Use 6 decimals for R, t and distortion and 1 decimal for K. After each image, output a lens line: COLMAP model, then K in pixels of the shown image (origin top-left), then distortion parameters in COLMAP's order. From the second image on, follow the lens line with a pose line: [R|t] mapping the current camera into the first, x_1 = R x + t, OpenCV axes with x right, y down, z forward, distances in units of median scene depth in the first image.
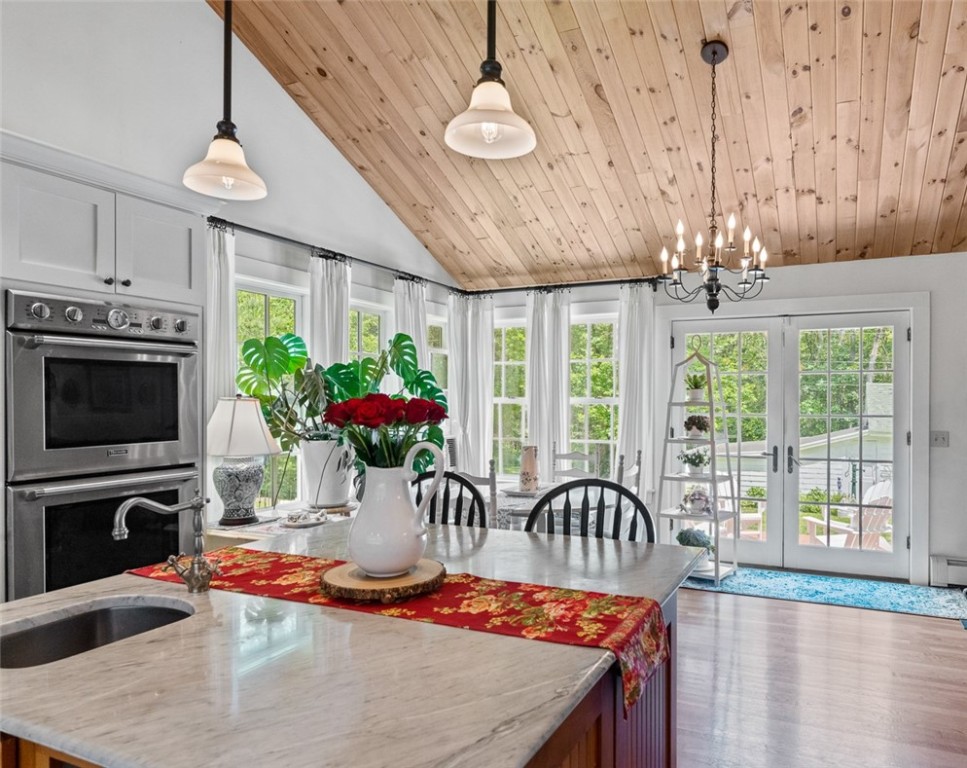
lens RADIAL K [[641.9, 0, 573.5], [0, 641.9, 400.8], [0, 0, 1]] dist [-0.003733, 0.000573]
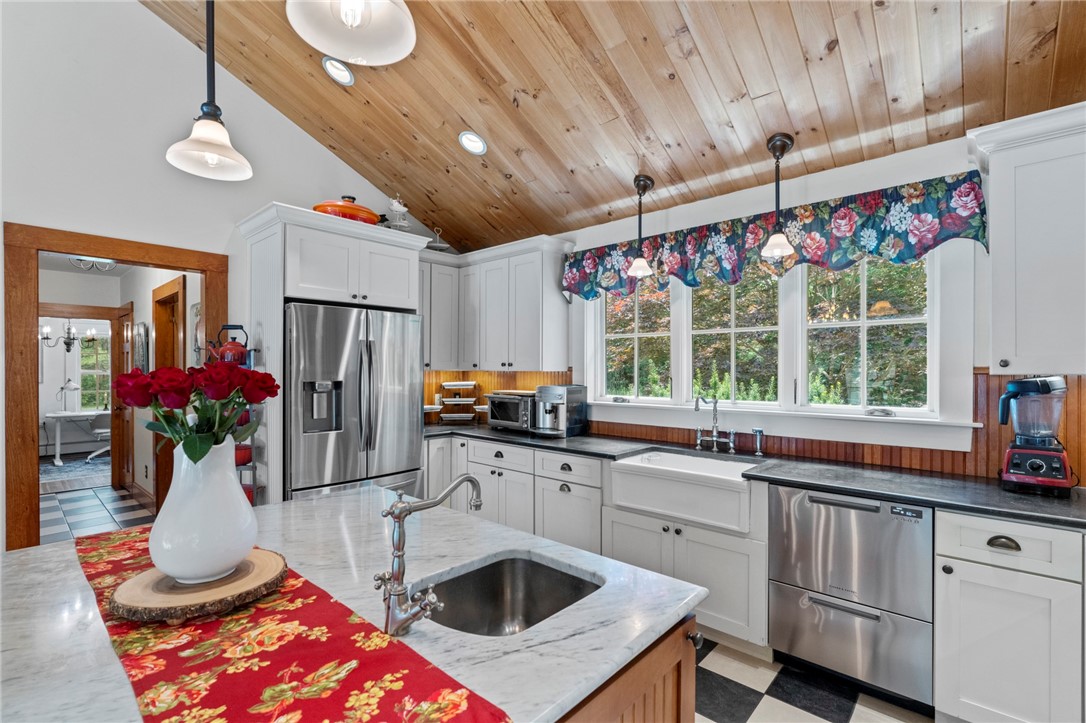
lens RADIAL K [[485.8, 0, 545.0], [0, 485.8, 368.1], [0, 0, 1]] dist [-0.009051, 0.003315]
pose [[-0.946437, -0.001359, 0.322886, -0.352511], [-0.001317, 0.999999, 0.000349, -0.001532], [-0.322886, -0.000095, -0.946438, 0.562025]]
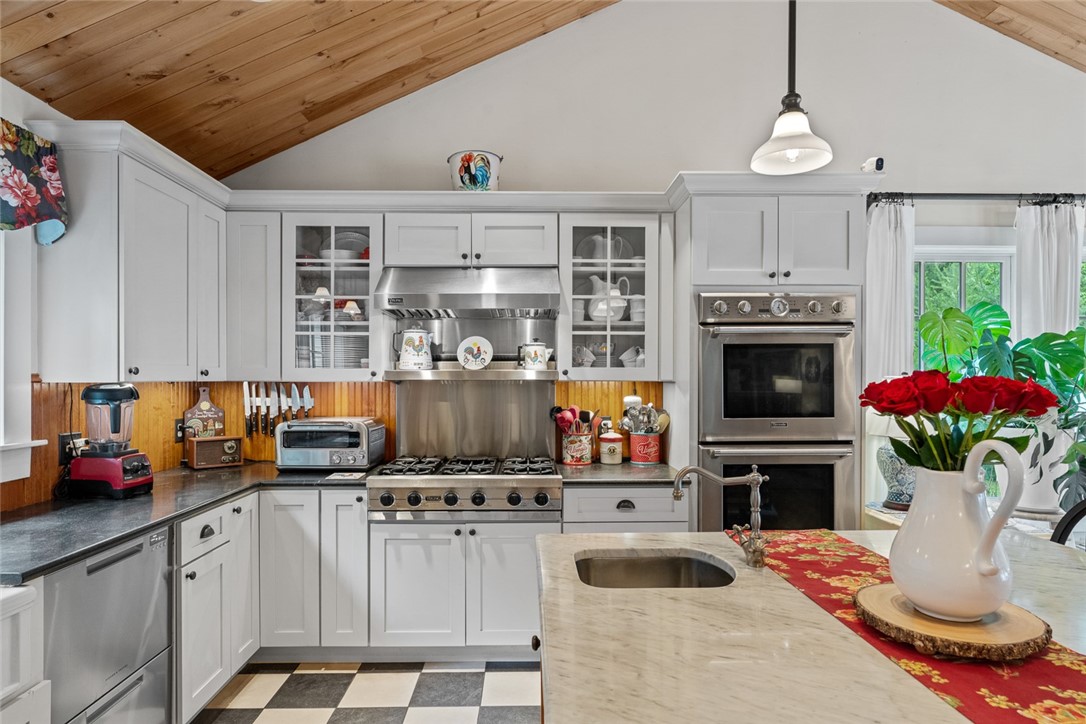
lens RADIAL K [[607.0, 0, 536.6], [0, 607.0, 379.8], [0, 0, 1]] dist [-0.005141, 0.003067]
pose [[0.407008, 0.002545, -0.913421, 0.059523], [-0.002193, 0.999996, 0.001809, -0.000047], [0.913422, 0.001267, 0.407012, 0.109664]]
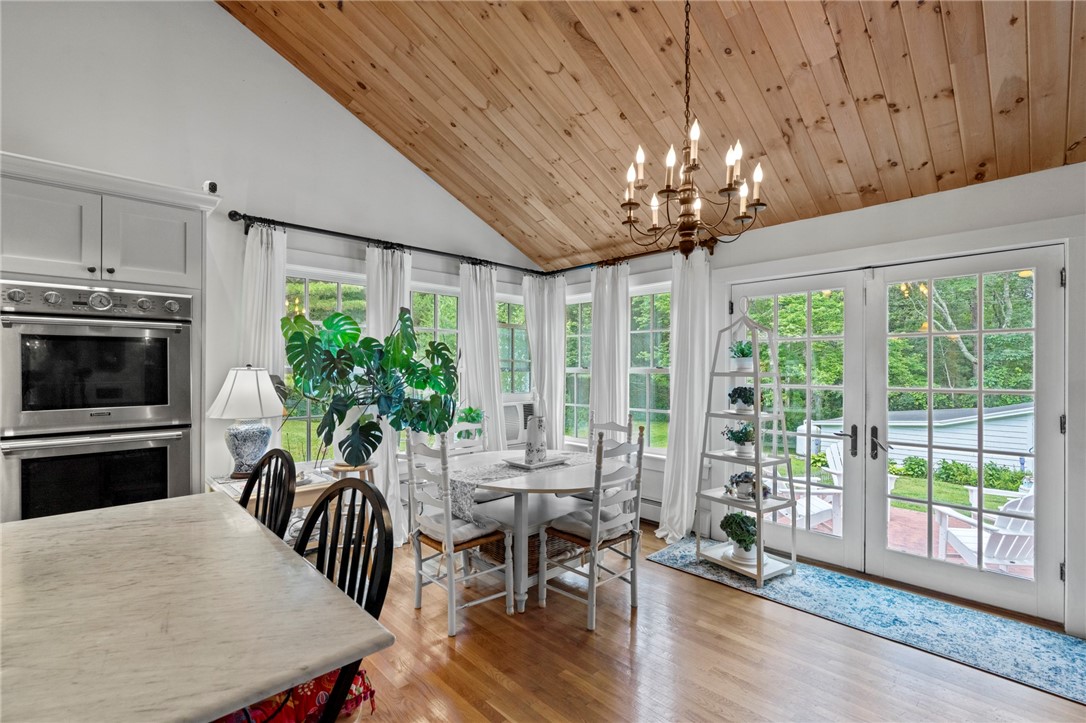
lens RADIAL K [[485.8, 0, 541.4], [0, 485.8, 368.0], [0, 0, 1]] dist [-0.009051, 0.003315]
pose [[0.914706, -0.000764, -0.404119, 0.248623], [-0.000762, 0.999993, -0.003617, -0.001435], [0.404119, 0.003616, 0.914699, 0.328688]]
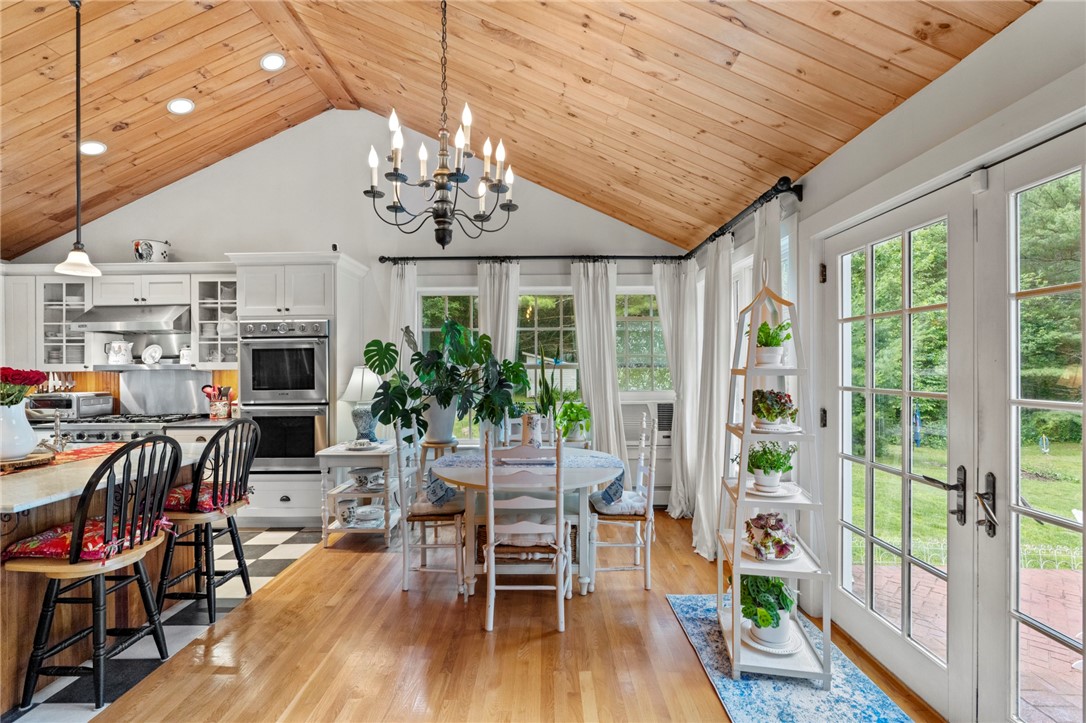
lens RADIAL K [[485.8, 0, 539.0], [0, 485.8, 363.8], [0, 0, 1]] dist [-0.009051, 0.003315]
pose [[0.381007, -0.007035, -0.924545, 0.641500], [0.005058, 0.999972, -0.005525, -0.001705], [0.924558, -0.002572, 0.381032, 0.742594]]
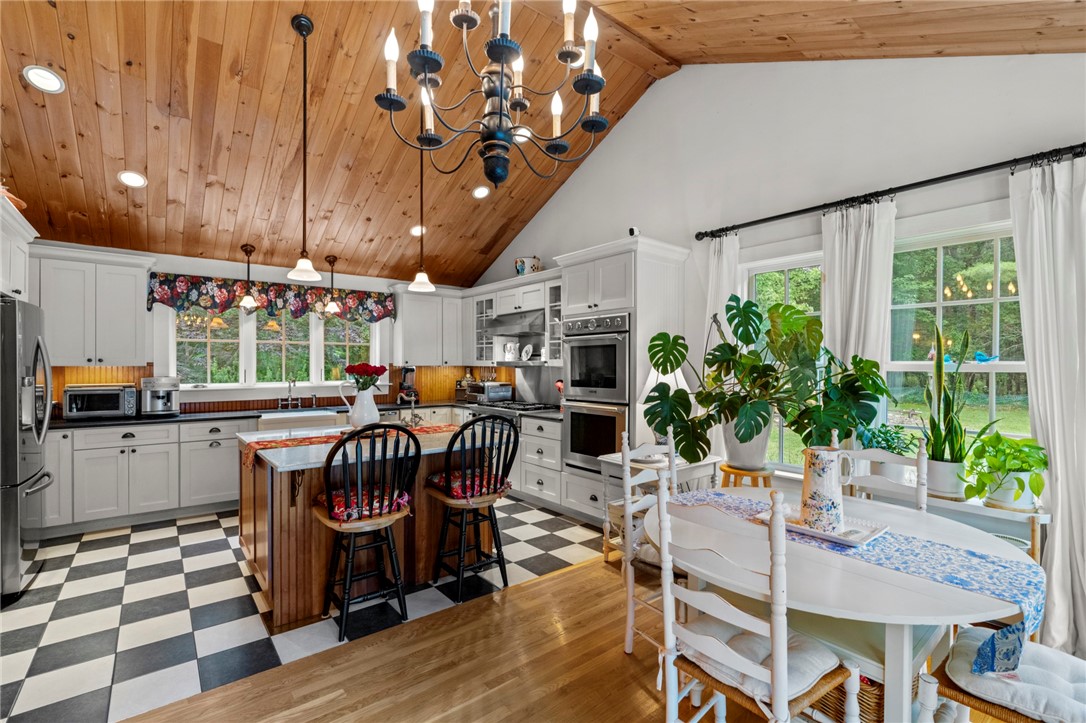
lens RADIAL K [[485.8, 0, 544.2], [0, 485.8, 365.8], [0, 0, 1]] dist [-0.009051, 0.003315]
pose [[-0.470091, 0.002338, -0.882615, 0.438881], [-0.003368, 0.999984, 0.004443, -0.003907], [0.882612, 0.005061, -0.470076, 1.006266]]
